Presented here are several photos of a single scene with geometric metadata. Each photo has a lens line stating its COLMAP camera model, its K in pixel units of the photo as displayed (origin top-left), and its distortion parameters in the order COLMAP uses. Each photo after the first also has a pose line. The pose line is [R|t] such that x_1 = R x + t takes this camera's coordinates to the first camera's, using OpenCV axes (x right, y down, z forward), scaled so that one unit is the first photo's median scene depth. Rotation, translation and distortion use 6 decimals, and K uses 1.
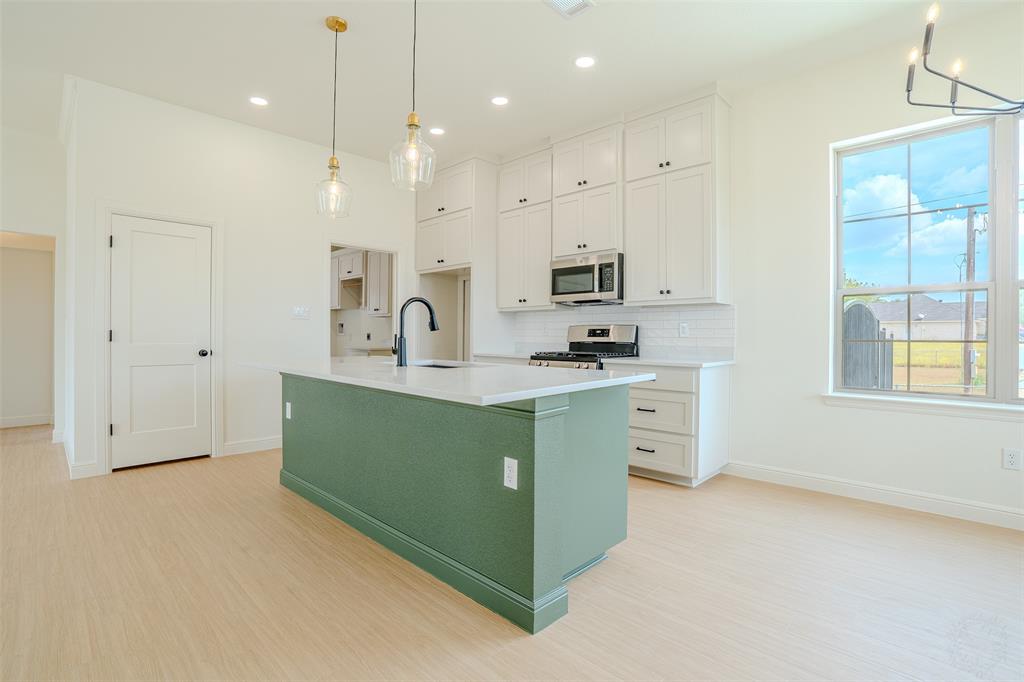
lens RADIAL K [[480.4, 0, 516.6], [0, 480.4, 340.5], [0, 0, 1]] dist [-0.072422, 0.024180]
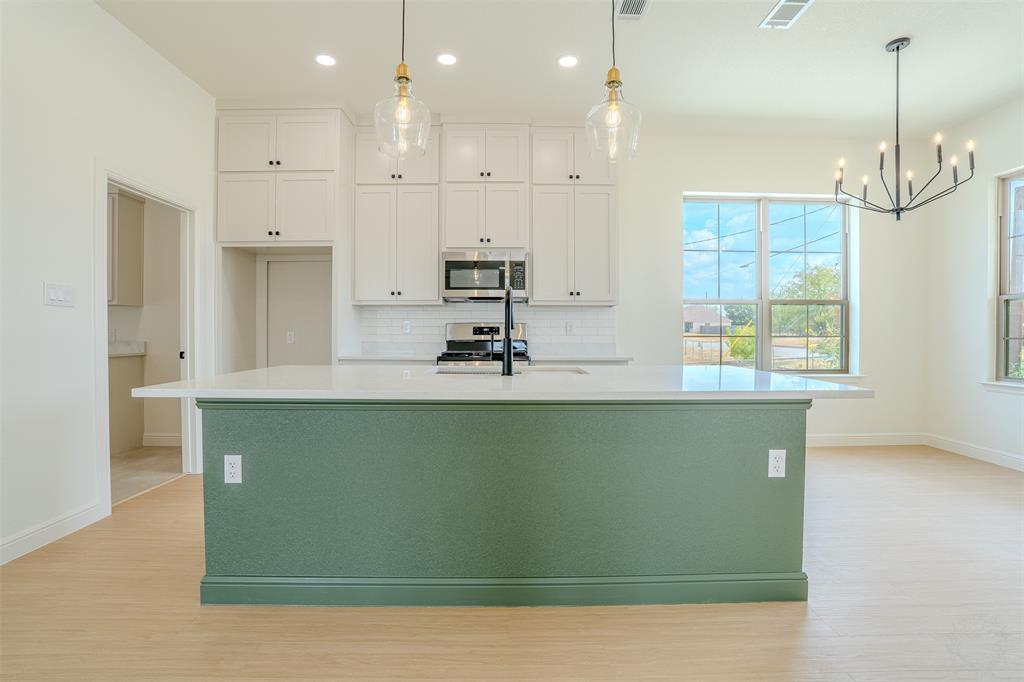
lens RADIAL K [[473.7, 0, 512.0], [0, 473.7, 341.0], [0, 0, 1]] dist [-0.072324, 0.023105]
pose [[0.711418, -0.015514, 0.702598, -0.514335], [0.010367, 0.999879, 0.011581, -0.006295], [-0.702693, -0.000955, 0.711493, 0.303500]]
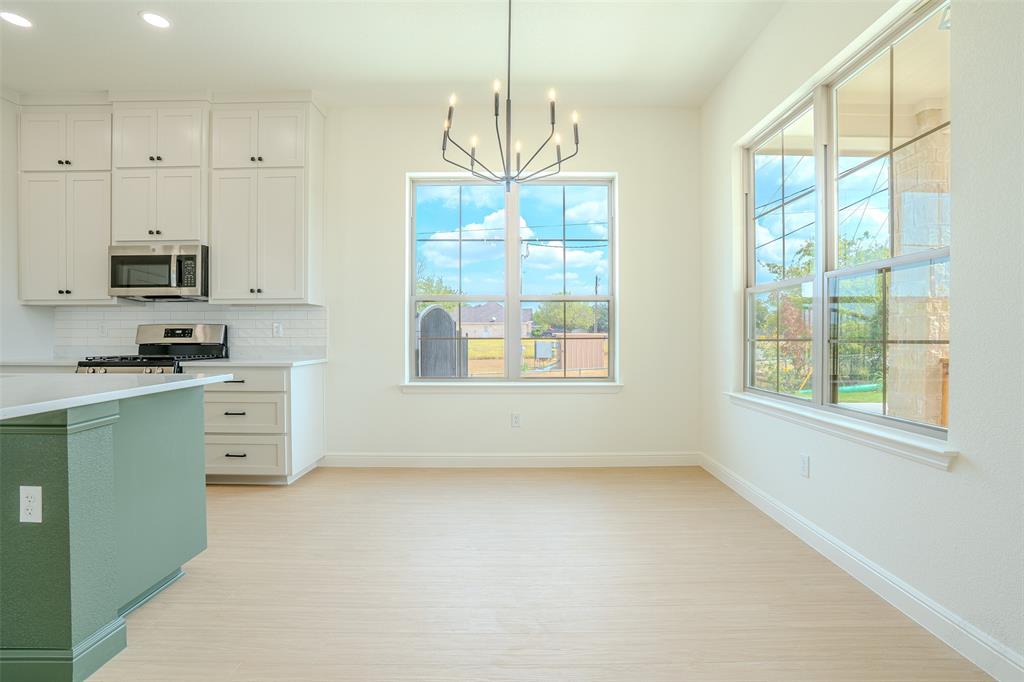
lens RADIAL K [[487.3, 0, 523.2], [0, 487.3, 342.6], [0, 0, 1]] dist [-0.069257, 0.025095]
pose [[0.715458, -0.015374, 0.698487, 0.017956], [0.011962, 0.999881, 0.009755, 0.001004], [-0.698553, 0.001376, 0.715557, -0.072351]]
